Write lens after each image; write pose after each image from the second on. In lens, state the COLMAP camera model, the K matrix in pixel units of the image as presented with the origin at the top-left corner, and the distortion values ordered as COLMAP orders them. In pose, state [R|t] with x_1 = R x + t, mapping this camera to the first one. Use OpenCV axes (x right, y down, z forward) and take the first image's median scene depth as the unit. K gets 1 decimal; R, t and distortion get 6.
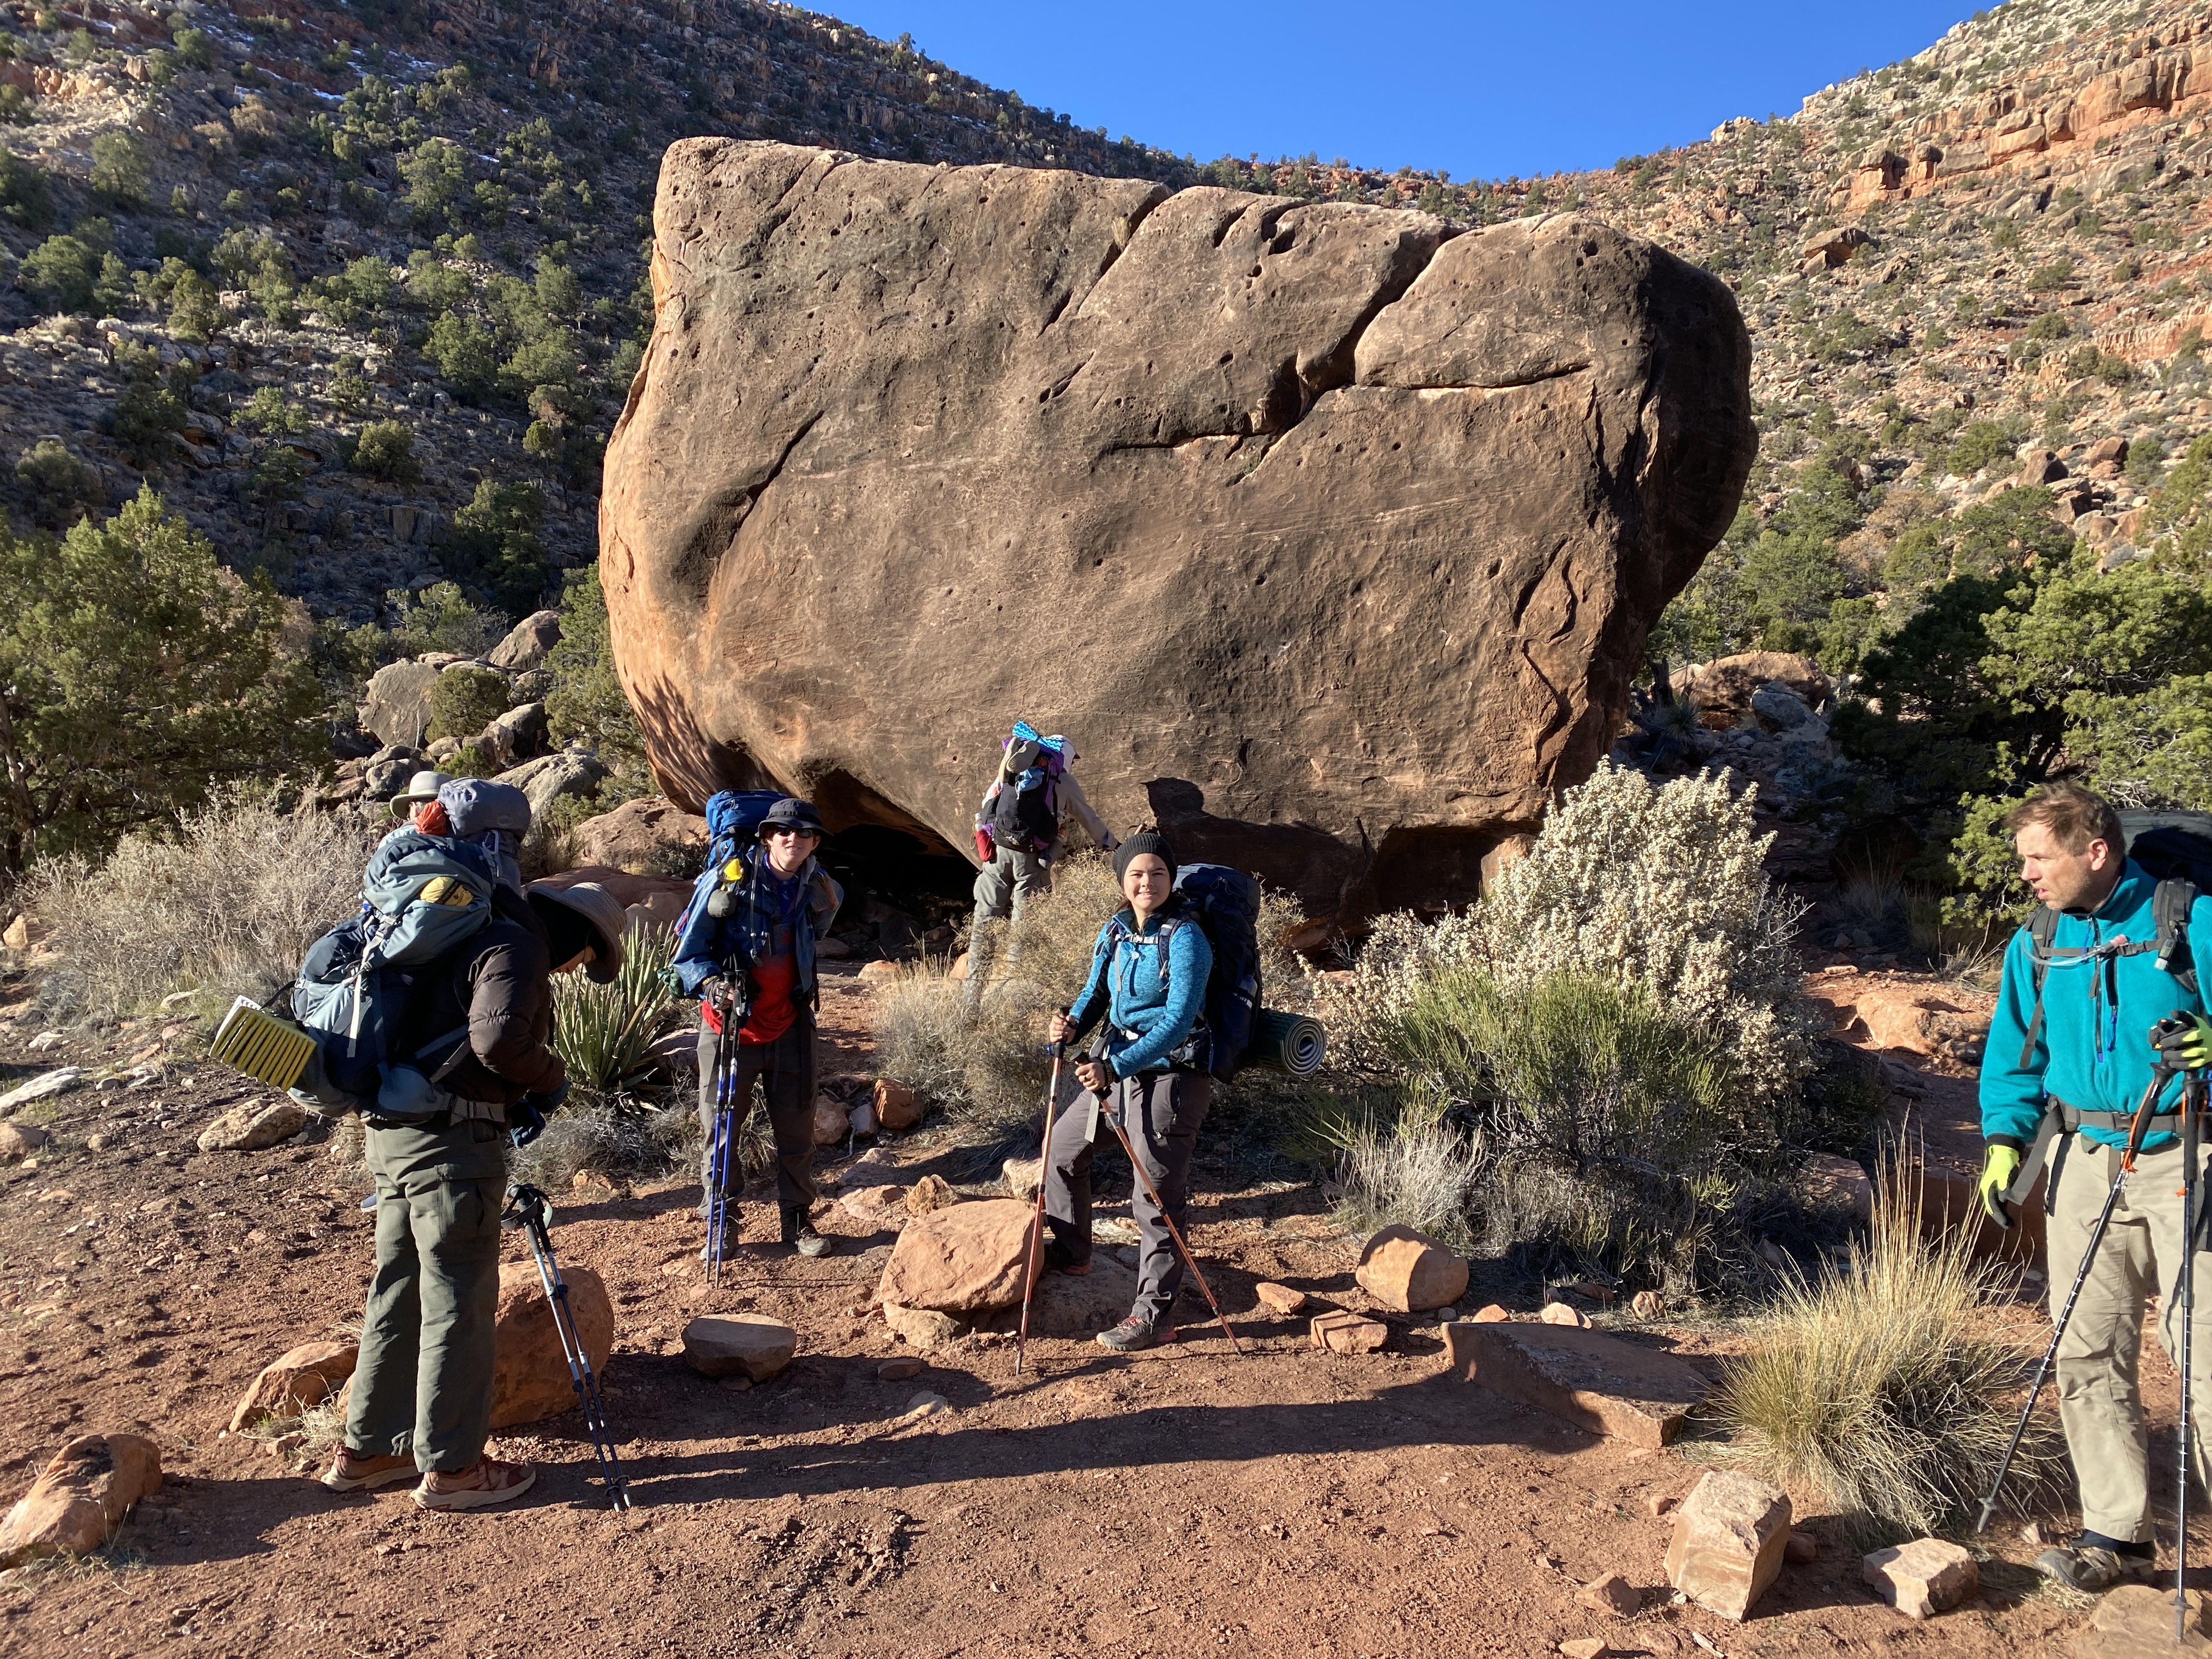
lens RADIAL K [[1697.0, 0, 1129.2], [0, 1697.0, 853.6], [0, 0, 1]] dist [0.028856, -0.036820]
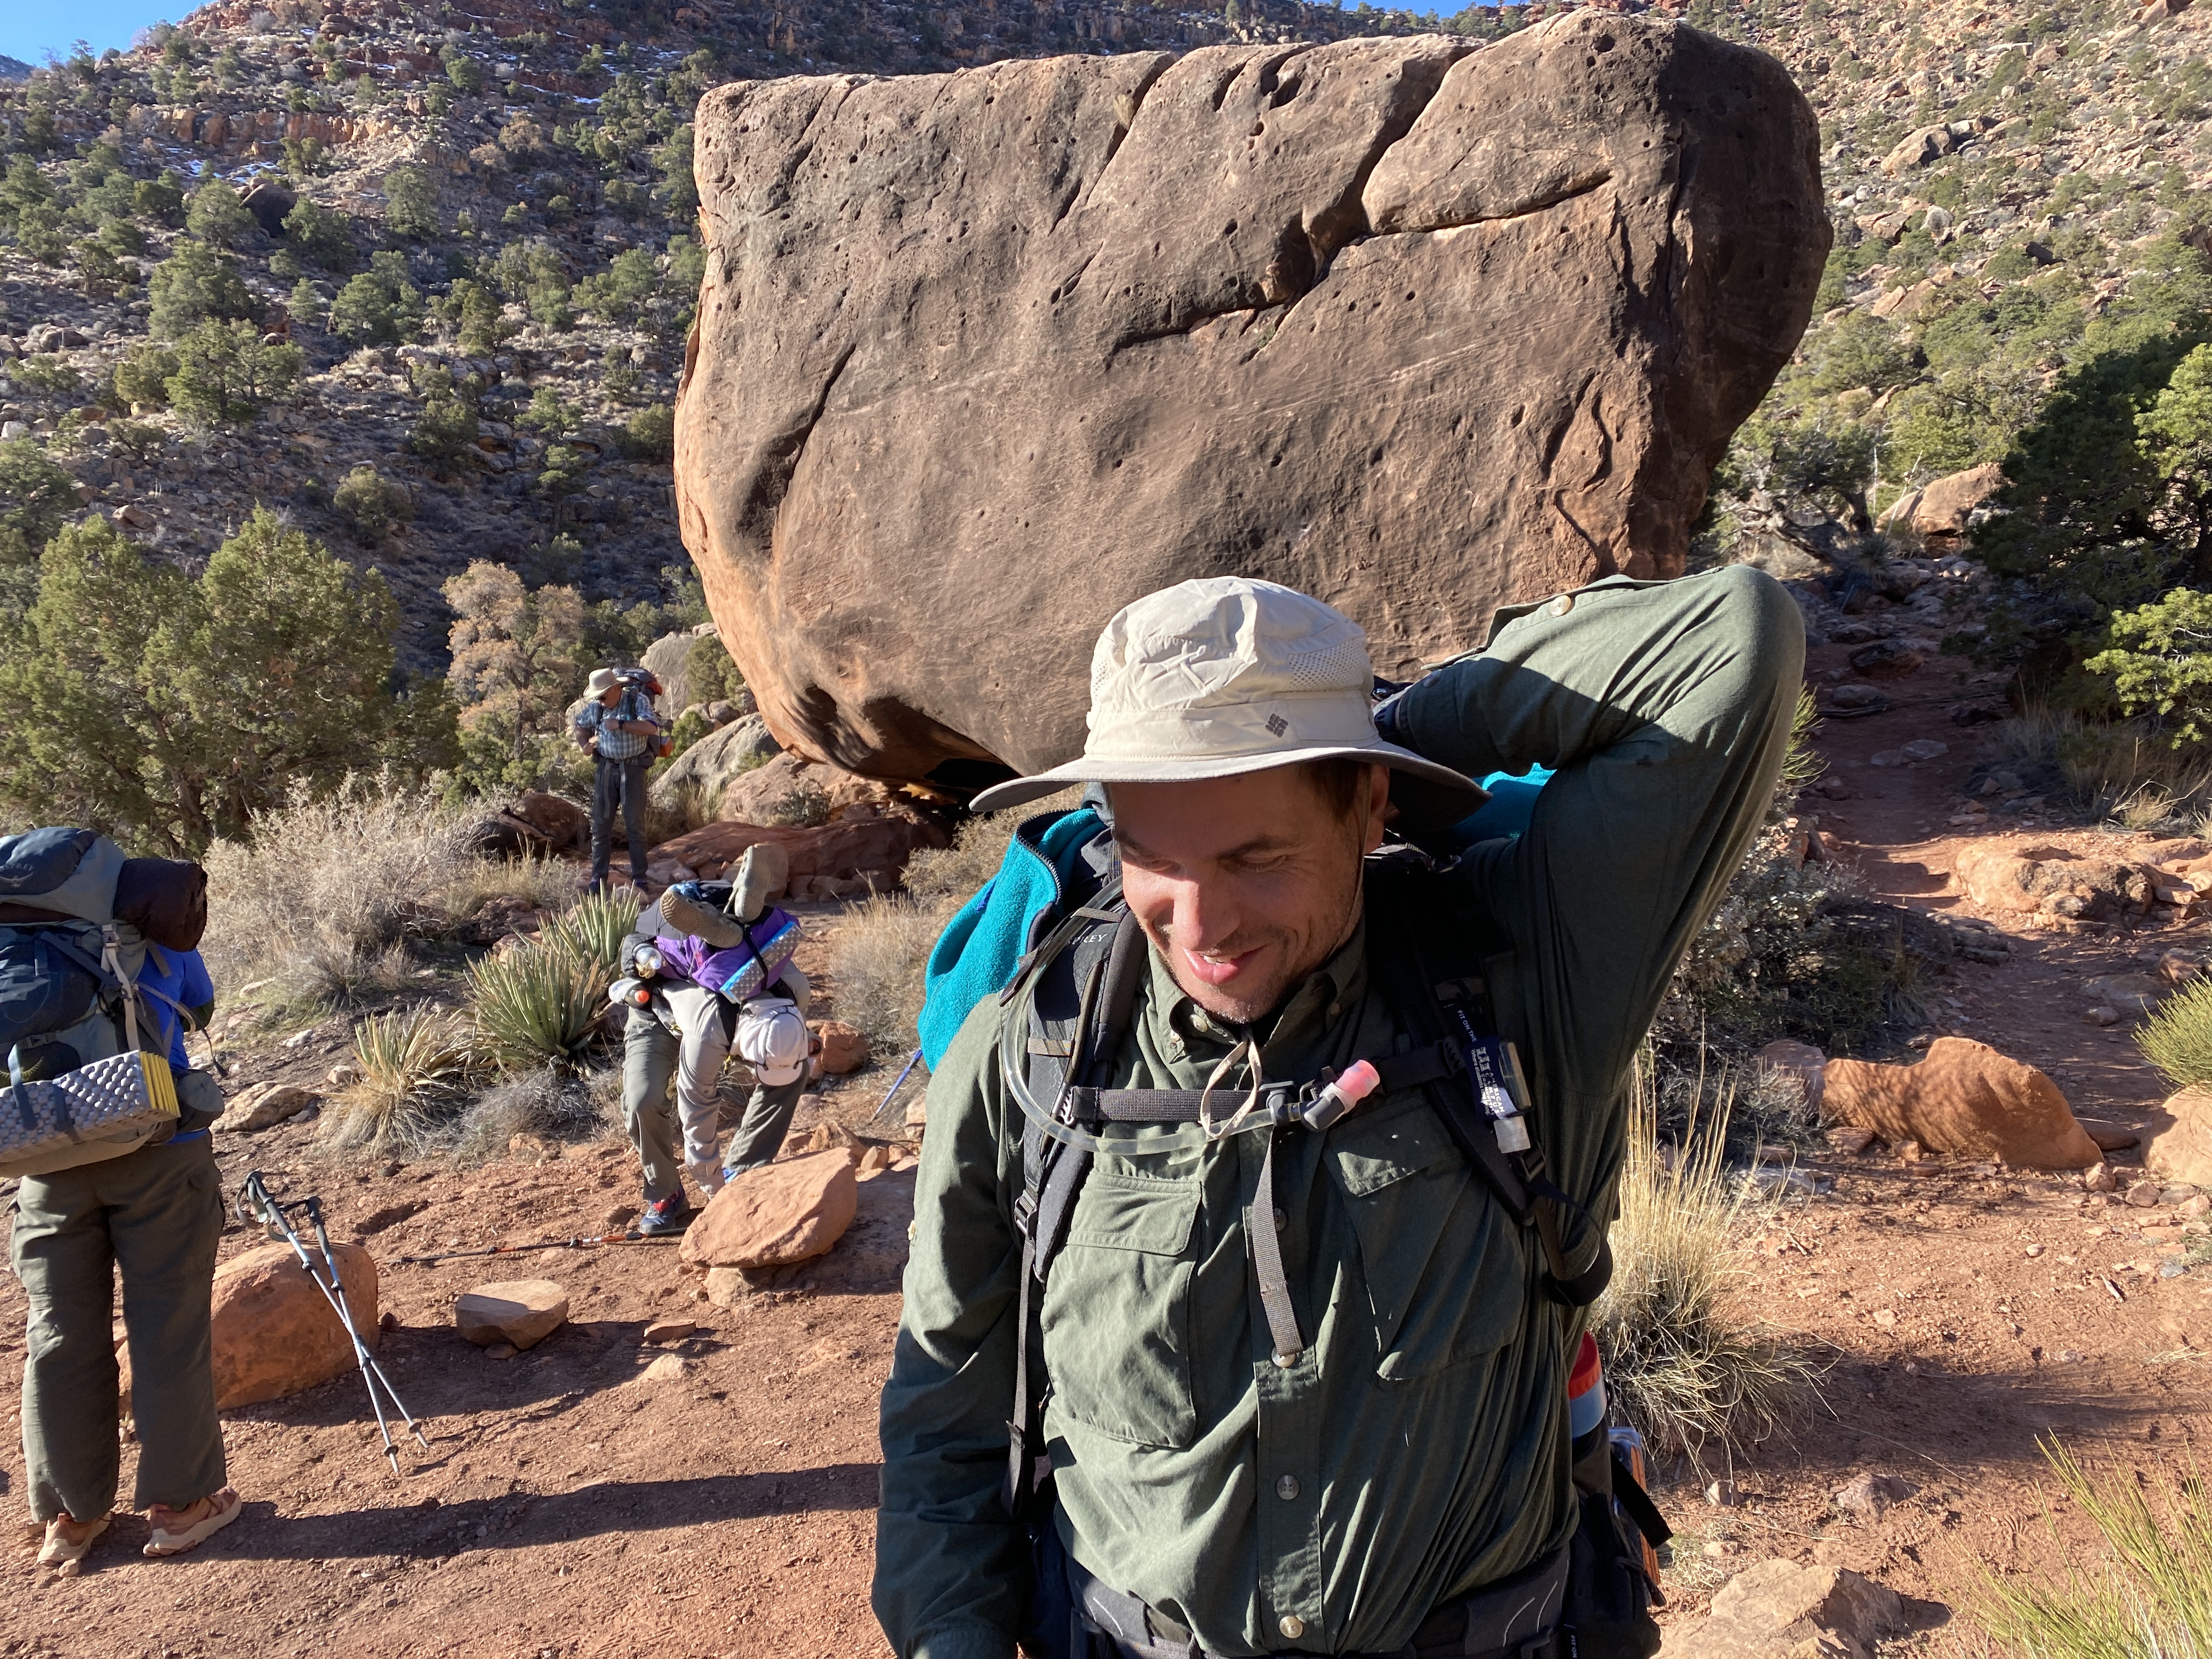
lens RADIAL K [[1697.0, 0, 1123.2], [0, 1697.0, 855.8], [0, 0, 1]] dist [0.028856, -0.036820]
pose [[0.978715, -0.085021, -0.186783, 0.131739], [0.095182, 0.994391, 0.046110, 0.003958], [0.181815, -0.062907, 0.981318, 0.040260]]
